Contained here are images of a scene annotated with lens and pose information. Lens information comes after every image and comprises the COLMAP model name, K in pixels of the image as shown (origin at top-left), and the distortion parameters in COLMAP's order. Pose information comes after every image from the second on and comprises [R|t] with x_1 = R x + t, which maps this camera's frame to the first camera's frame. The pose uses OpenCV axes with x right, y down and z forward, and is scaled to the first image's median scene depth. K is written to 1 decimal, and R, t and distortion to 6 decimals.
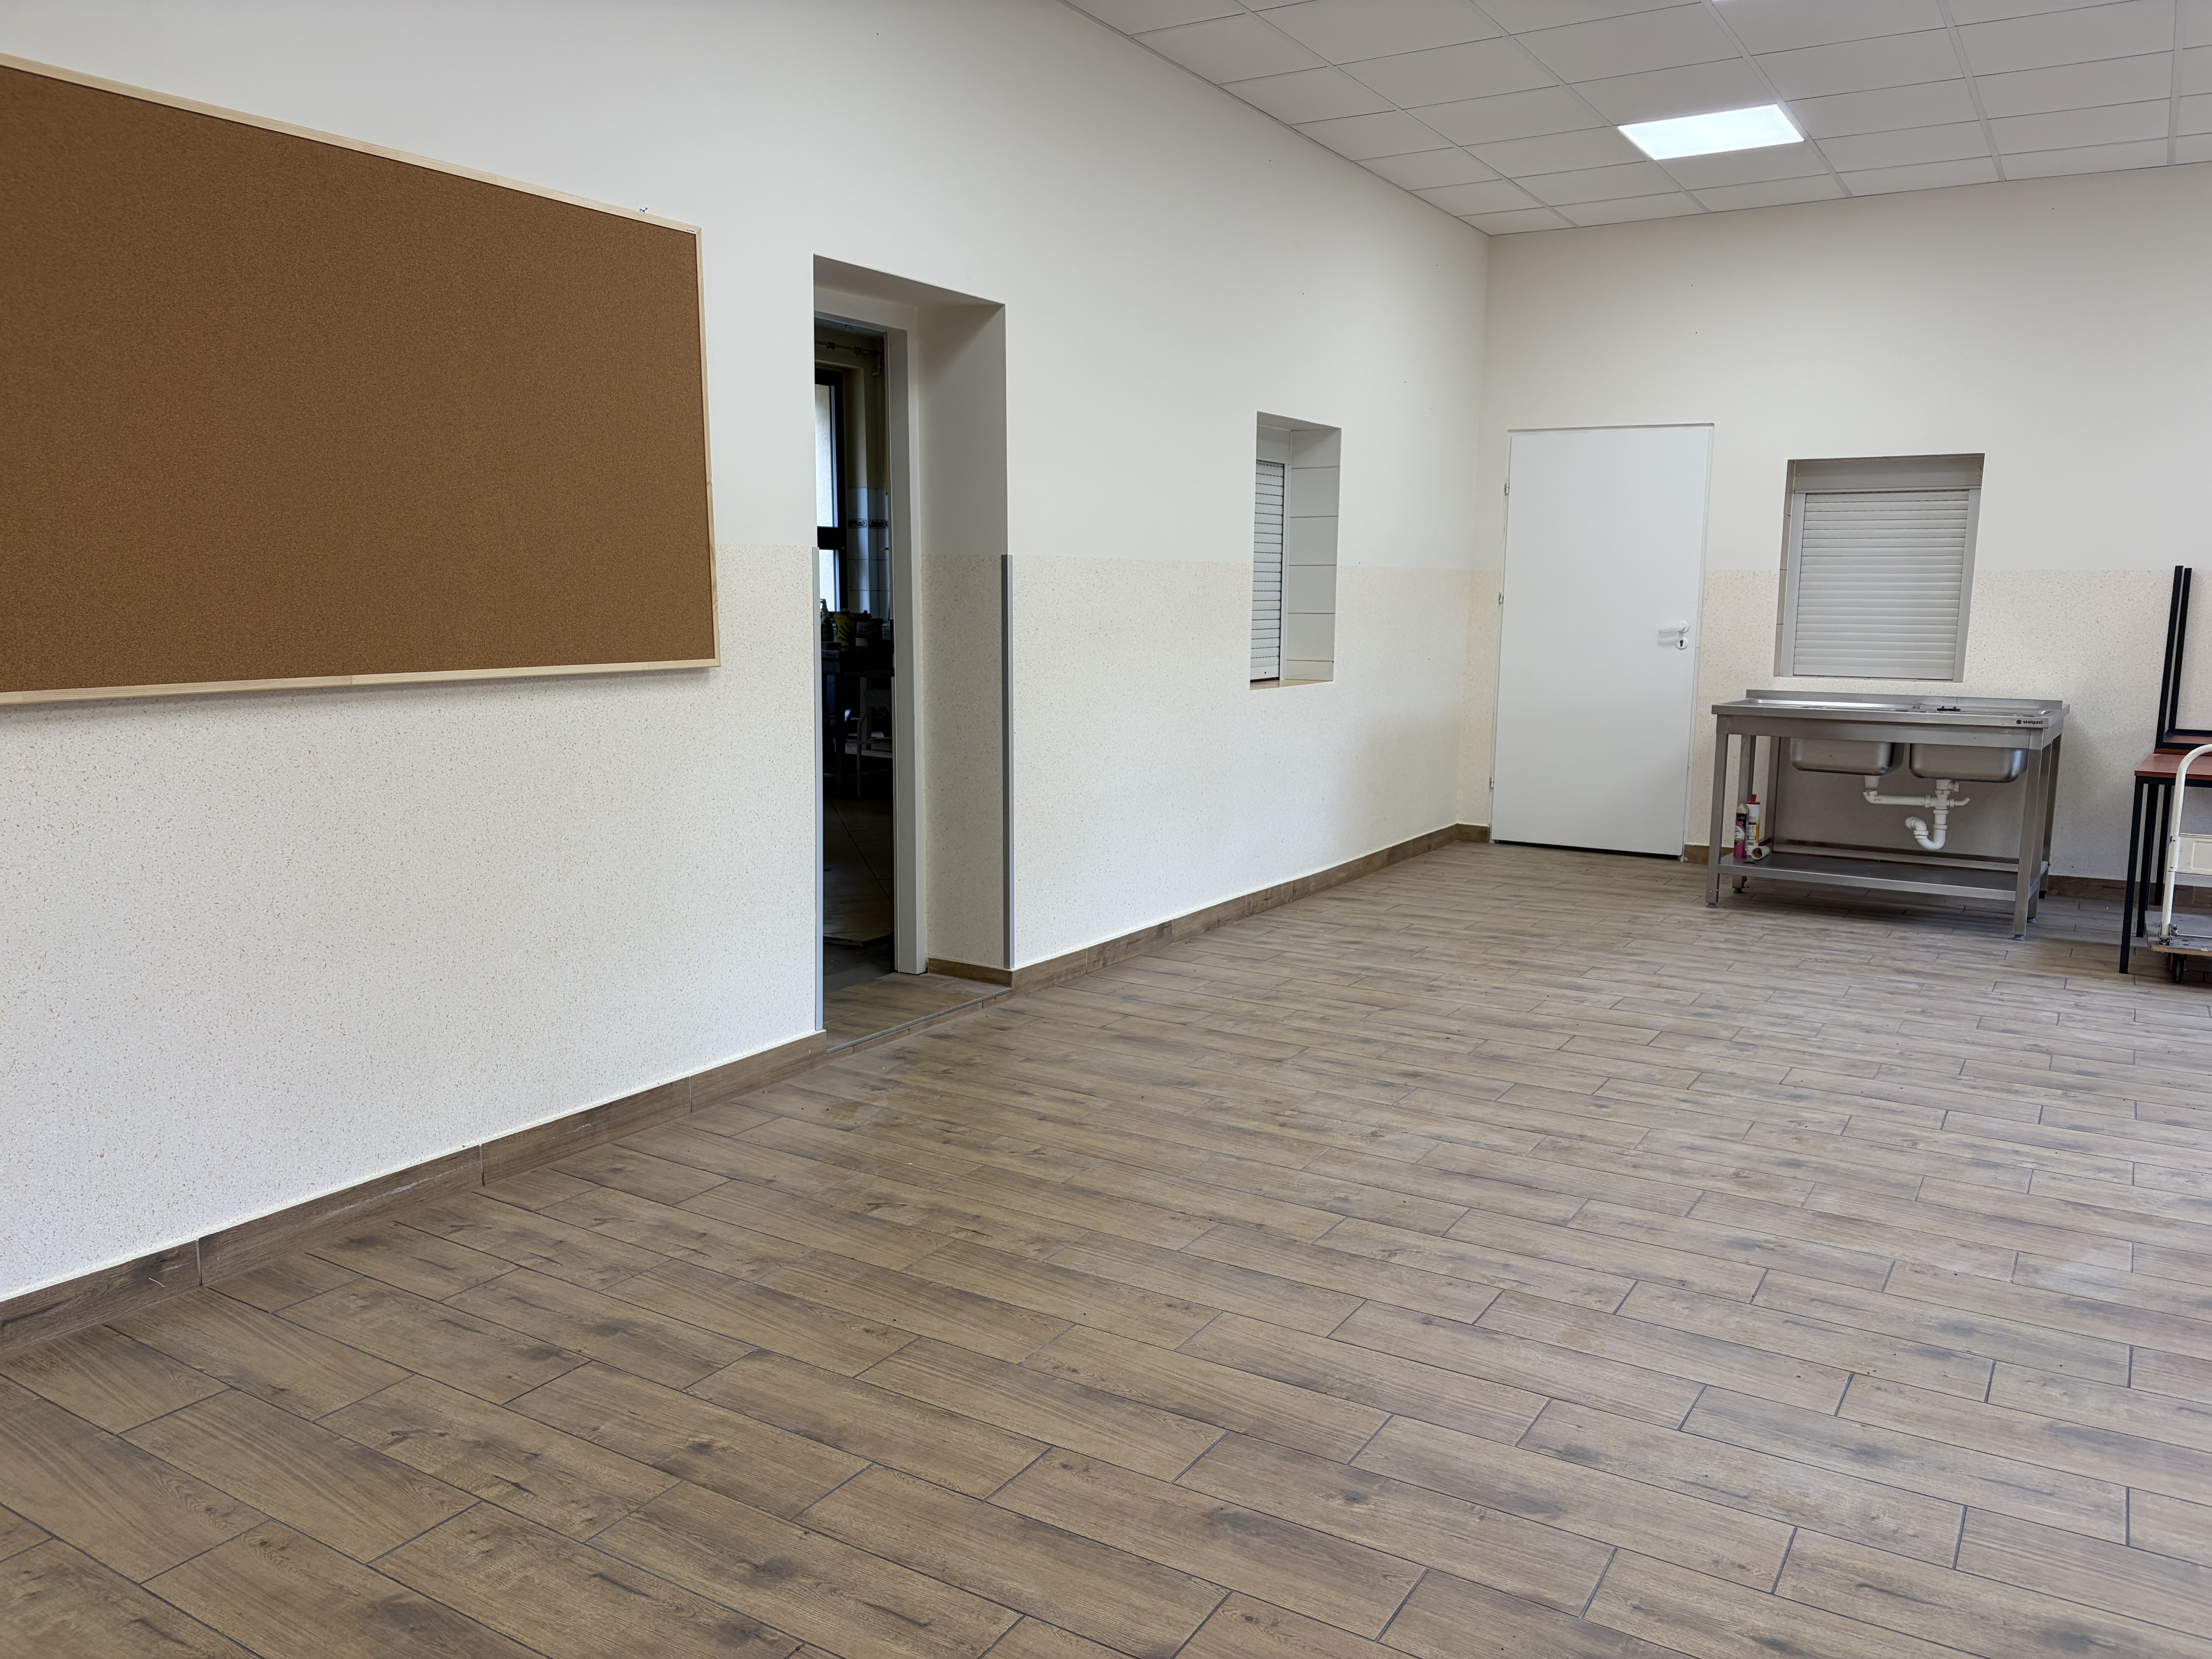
lens RADIAL K [[1667.7, 0, 1106.0], [0, 1667.7, 829.5], [0, 0, 1]] dist [-0.001763, -0.006451]
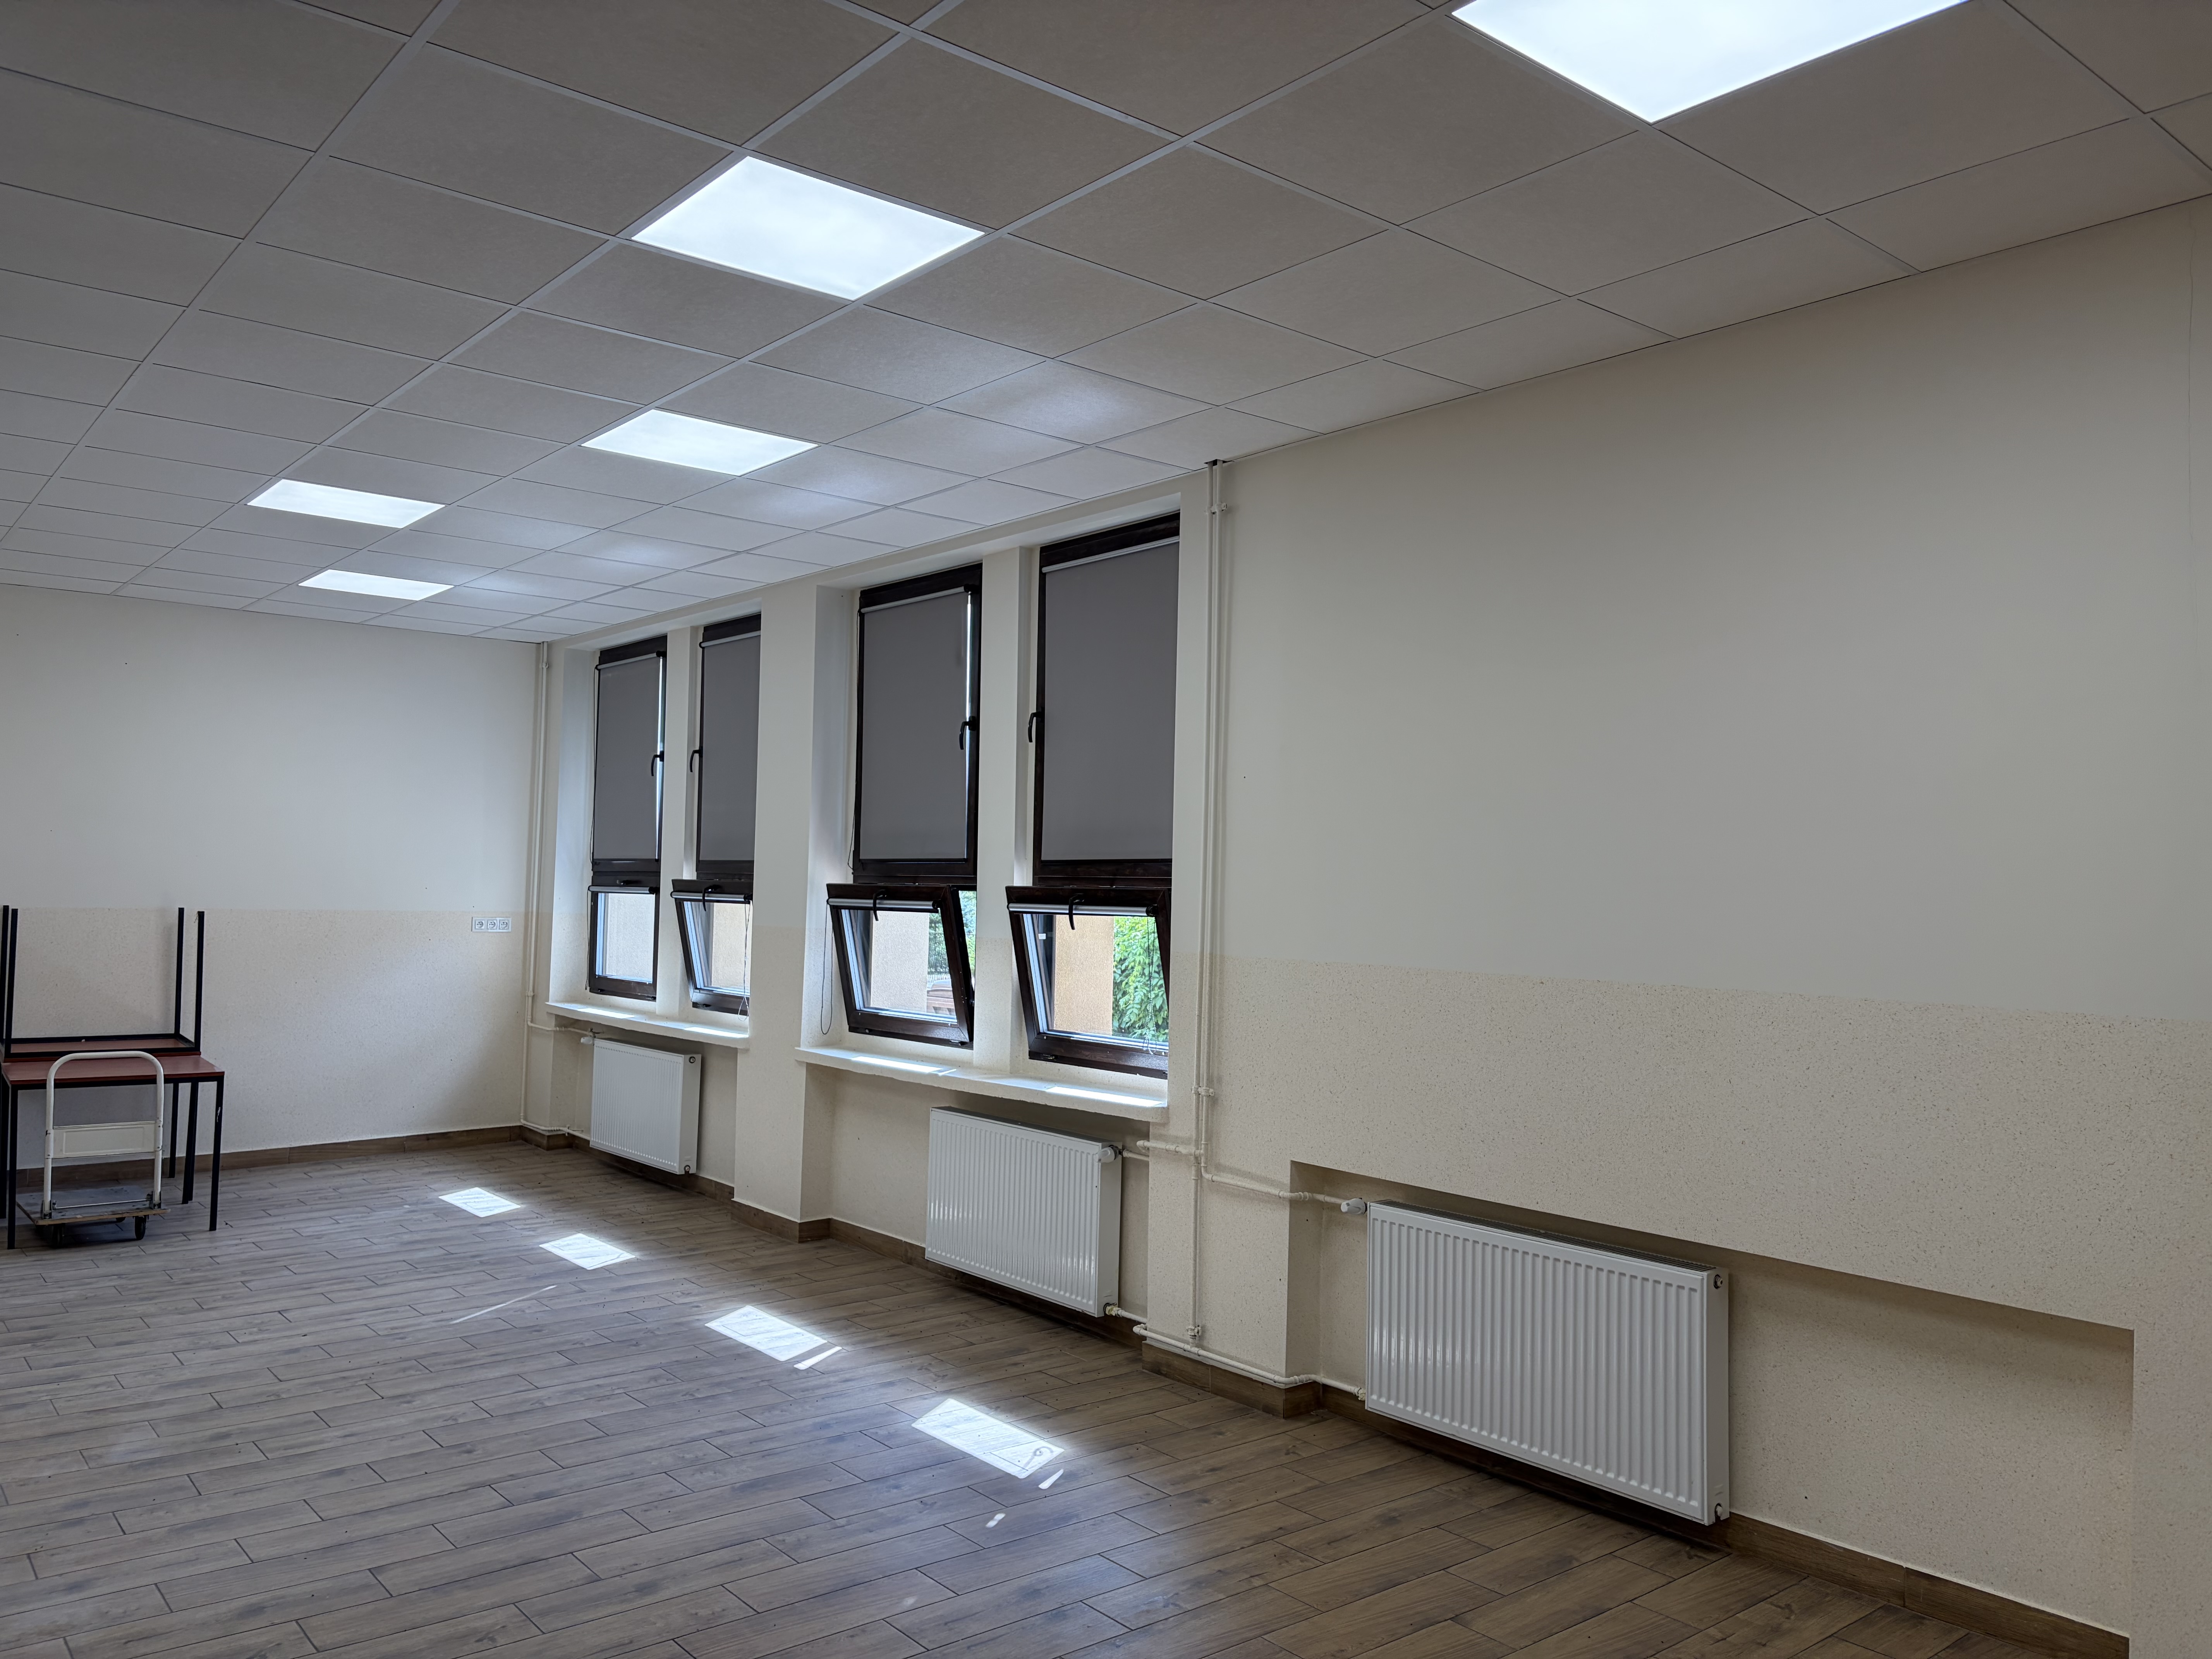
lens RADIAL K [[1667.7, 0, 1106.0], [0, 1667.7, 829.5], [0, 0, 1]] dist [-0.001763, -0.006451]
pose [[0.330166, 0.035047, 0.943272, -0.474944], [0.121255, 0.989456, -0.079205, -0.039870], [-0.936102, 0.140527, 0.322435, -0.296889]]
